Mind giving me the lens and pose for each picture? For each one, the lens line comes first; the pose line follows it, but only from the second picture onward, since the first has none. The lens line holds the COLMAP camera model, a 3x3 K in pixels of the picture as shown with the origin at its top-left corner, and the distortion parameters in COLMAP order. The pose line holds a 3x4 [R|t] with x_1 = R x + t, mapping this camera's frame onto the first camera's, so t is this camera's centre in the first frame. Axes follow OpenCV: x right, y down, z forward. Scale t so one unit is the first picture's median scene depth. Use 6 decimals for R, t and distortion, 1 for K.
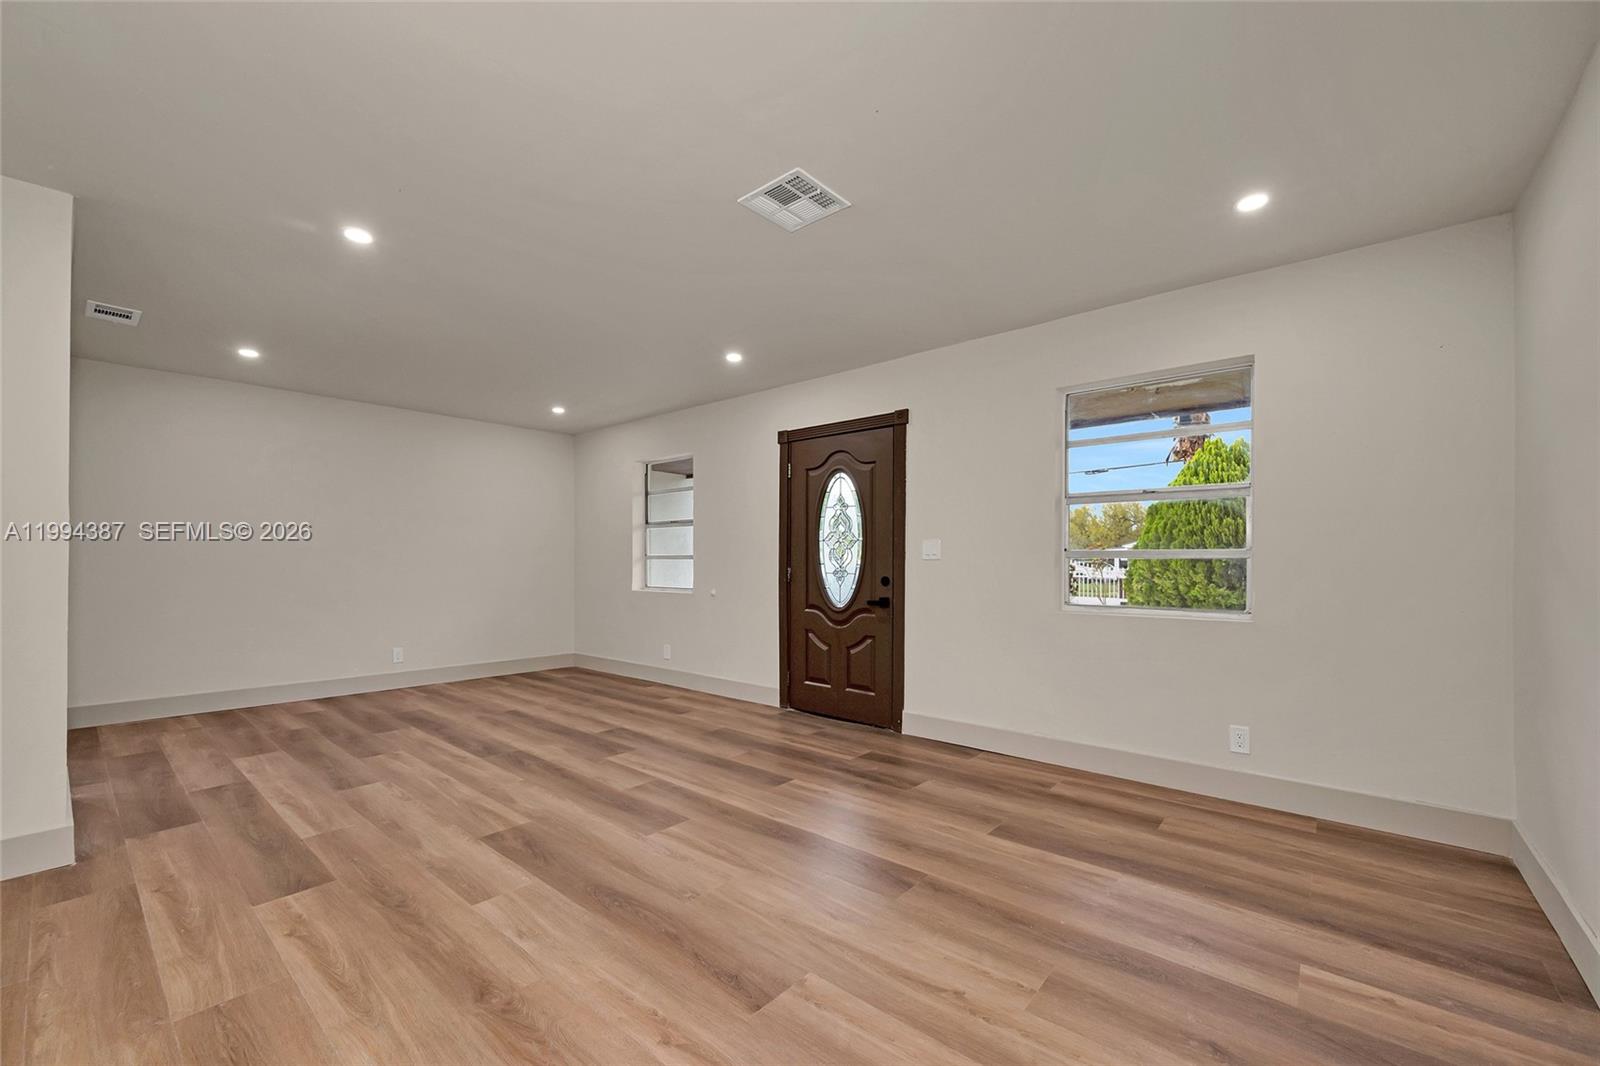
lens RADIAL K [[643.2, 0, 794.3], [0, 643.2, 550.7], [0, 0, 1]] dist [-0.000820, -0.000185]
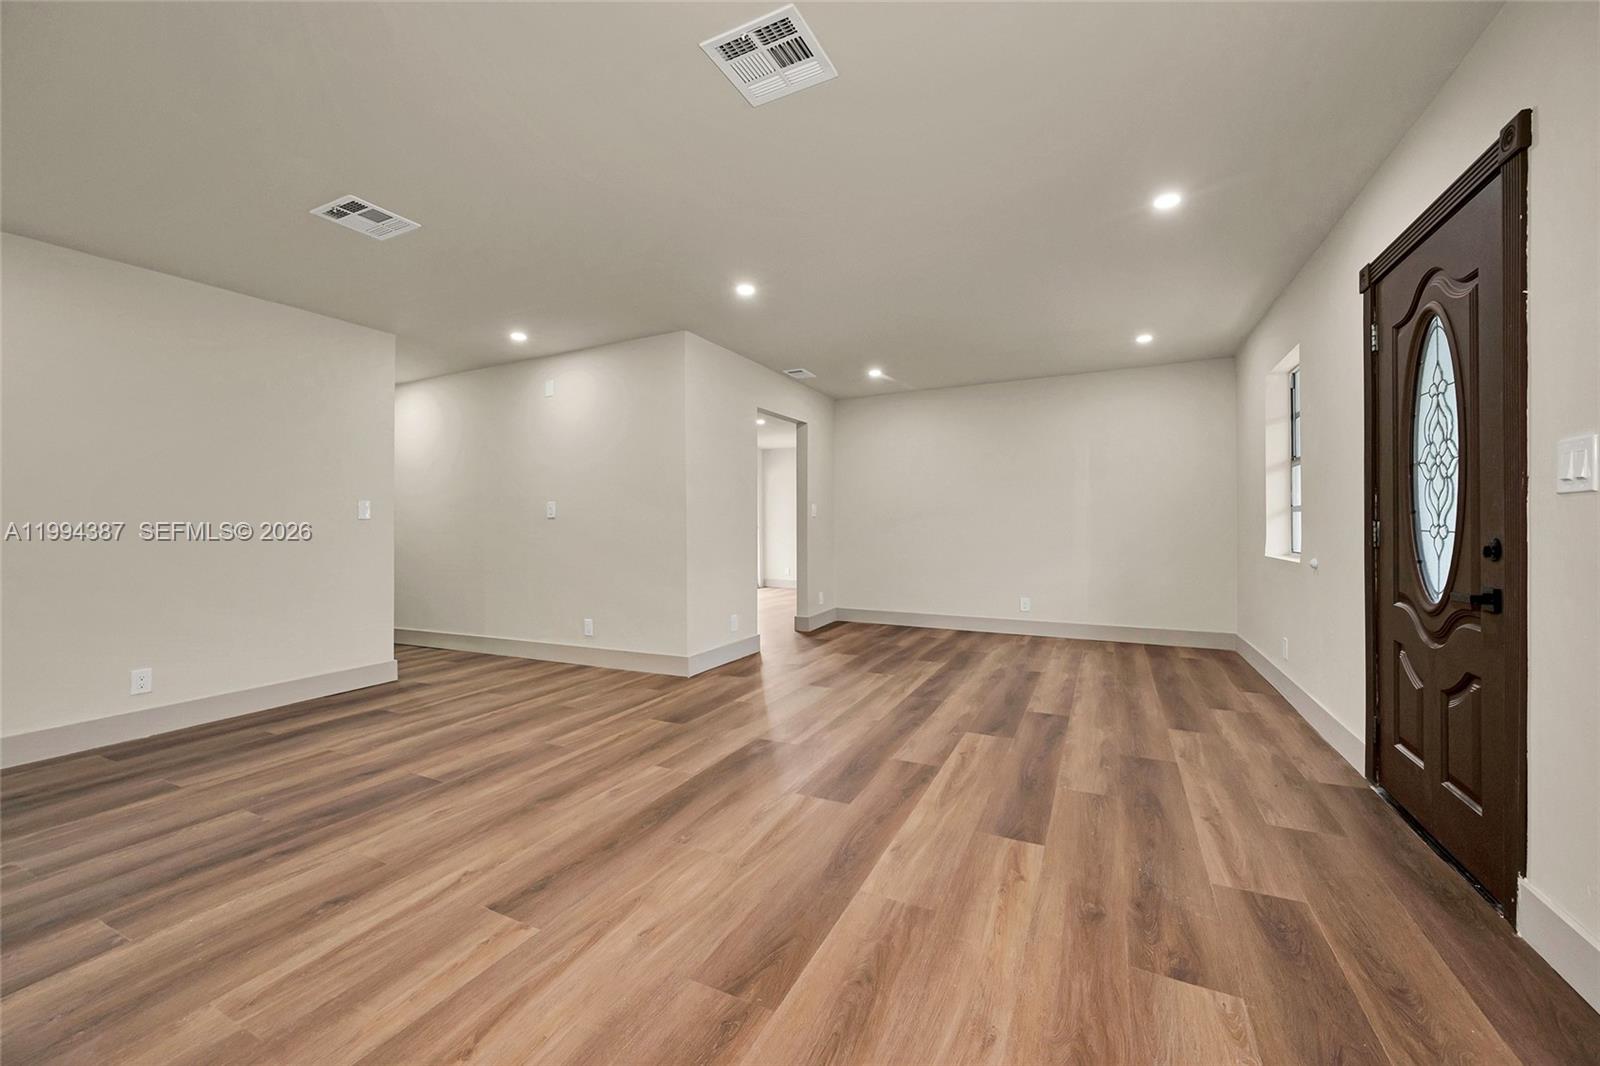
lens RADIAL K [[627.5, 0, 794.5], [0, 627.5, 528.8], [0, 0, 1]] dist [-0.000806, -0.000309]
pose [[0.248411, 0.001523, -0.968654, 0.457978], [0.023279, 0.999701, 0.007542, 0.022251], [0.968375, -0.024423, 0.248301, 0.507757]]
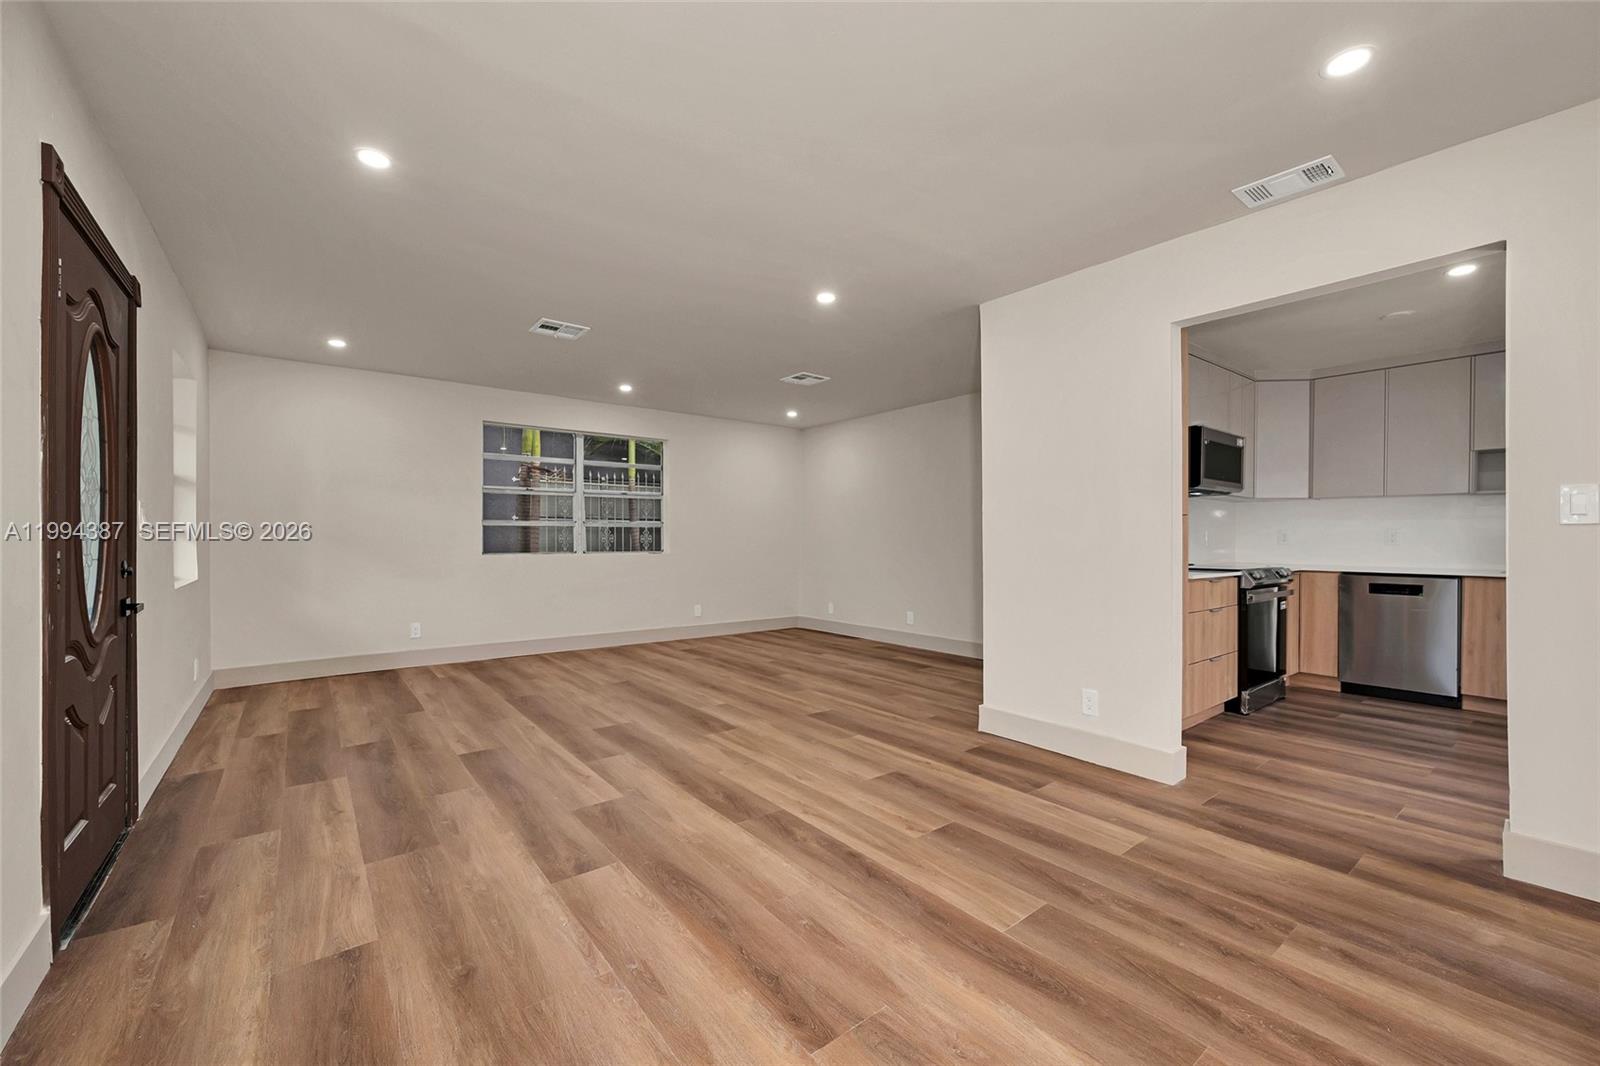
lens RADIAL K [[640.5, 0, 795.4], [0, 640.5, 540.3], [0, 0, 1]] dist [-0.000972, -0.000104]
pose [[-0.980453, -0.003895, 0.196715, -0.587166], [-0.006064, 0.999927, -0.010426, 0.025752], [-0.196660, -0.011415, -0.980405, 1.561194]]
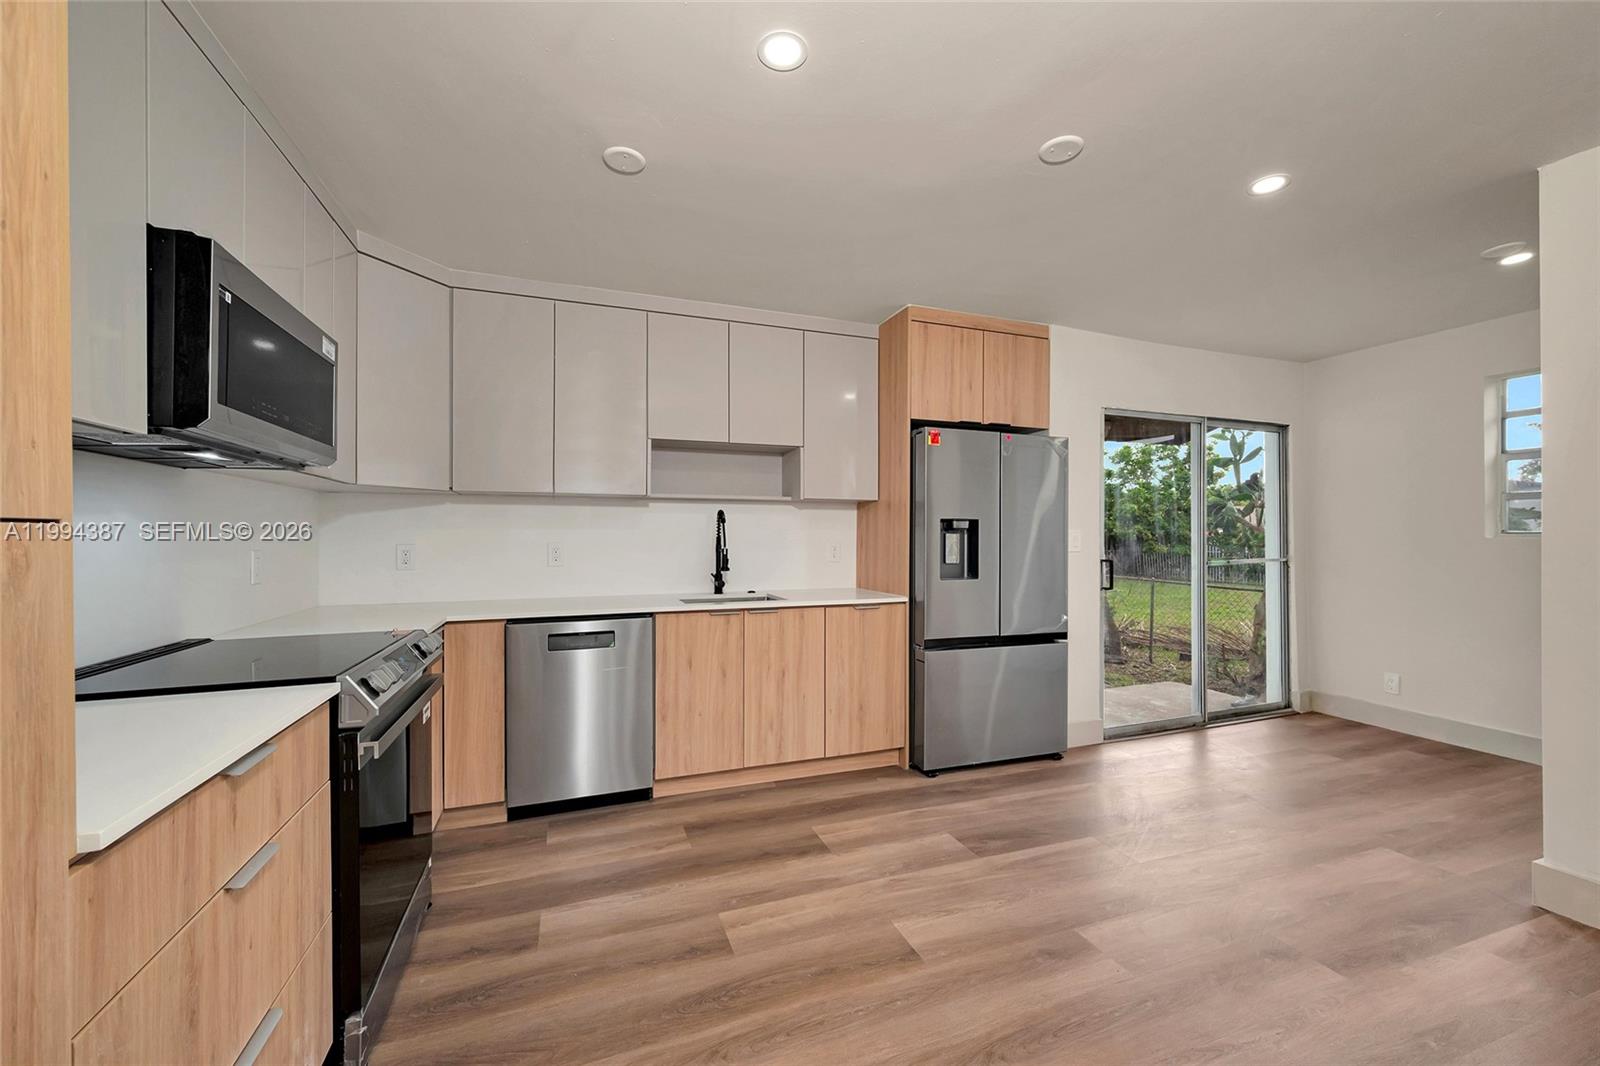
lens RADIAL K [[629.7, 0, 798.4], [0, 629.7, 531.8], [0, 0, 1]] dist [0.001913, 0.000117]
pose [[-0.488983, -0.000669, -0.872293, -0.900768], [0.011888, 0.999902, -0.007431, -0.018184], [0.872212, -0.014004, -0.488927, 0.818311]]
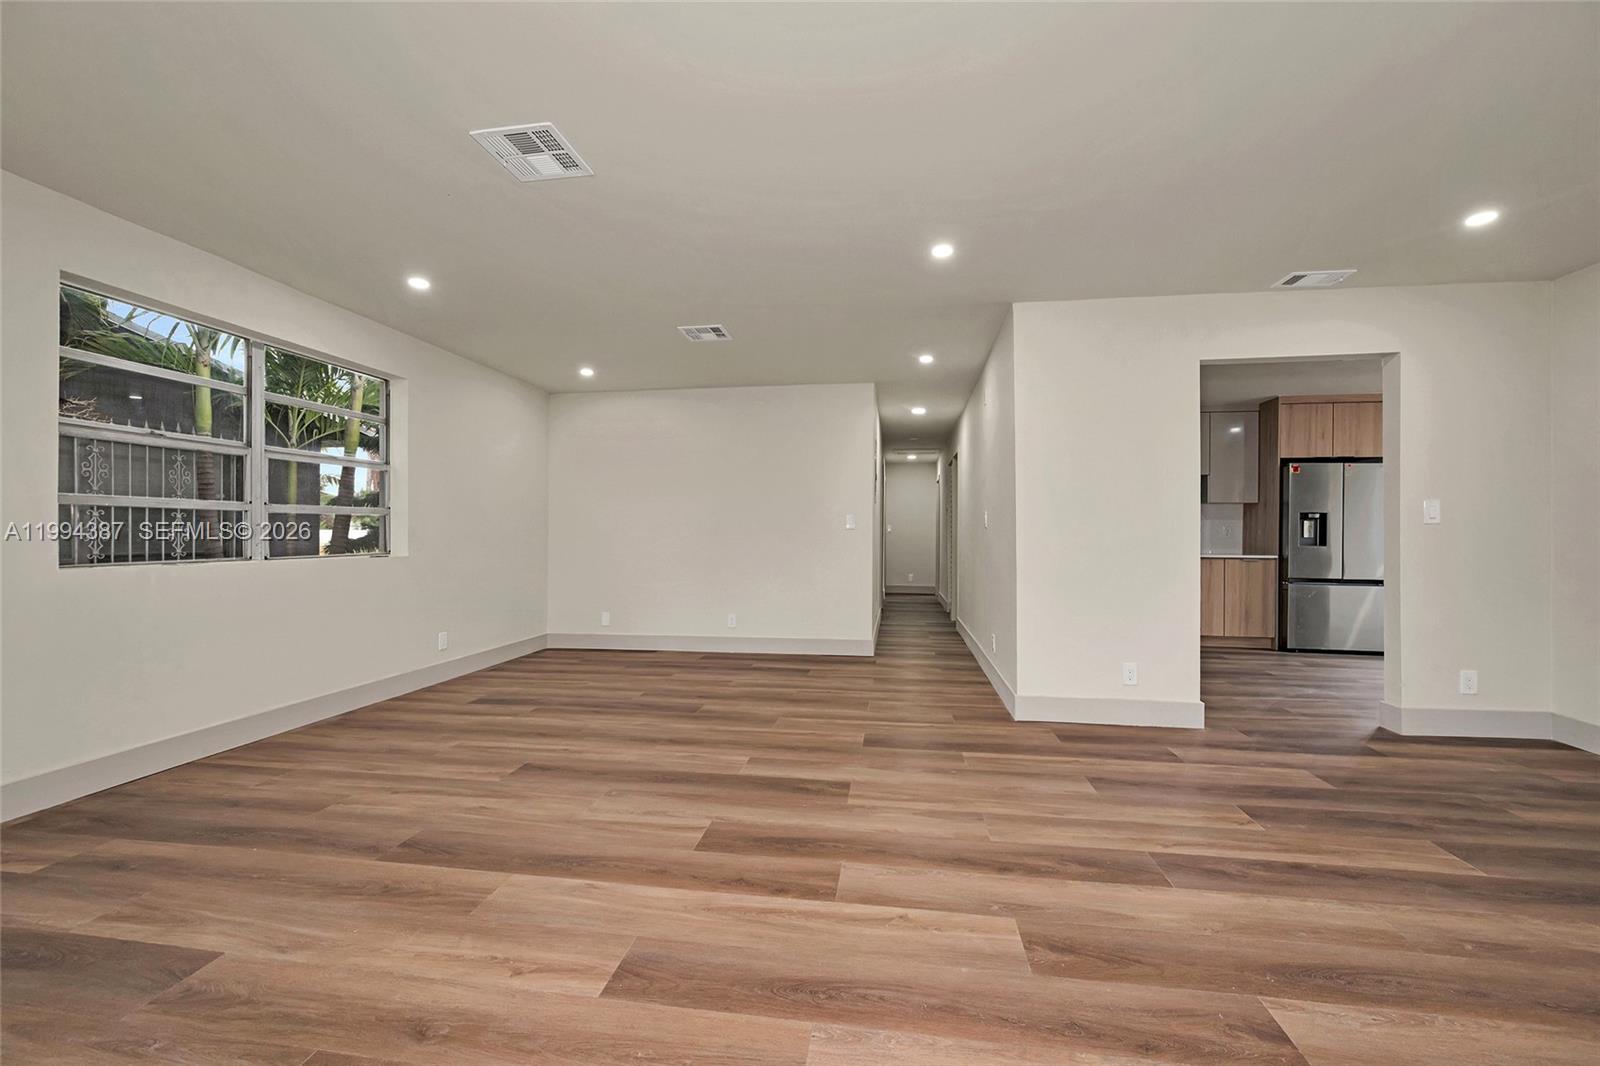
lens RADIAL K [[634.1, 0, 804.6], [0, 634.1, 539.5], [0, 0, 1]] dist [-0.001278, 0.000121]
pose [[-0.844600, 0.002296, -0.535393, 0.099367], [0.005567, 0.999974, -0.004493, 0.024988], [0.535369, -0.006775, -0.844591, 1.222582]]
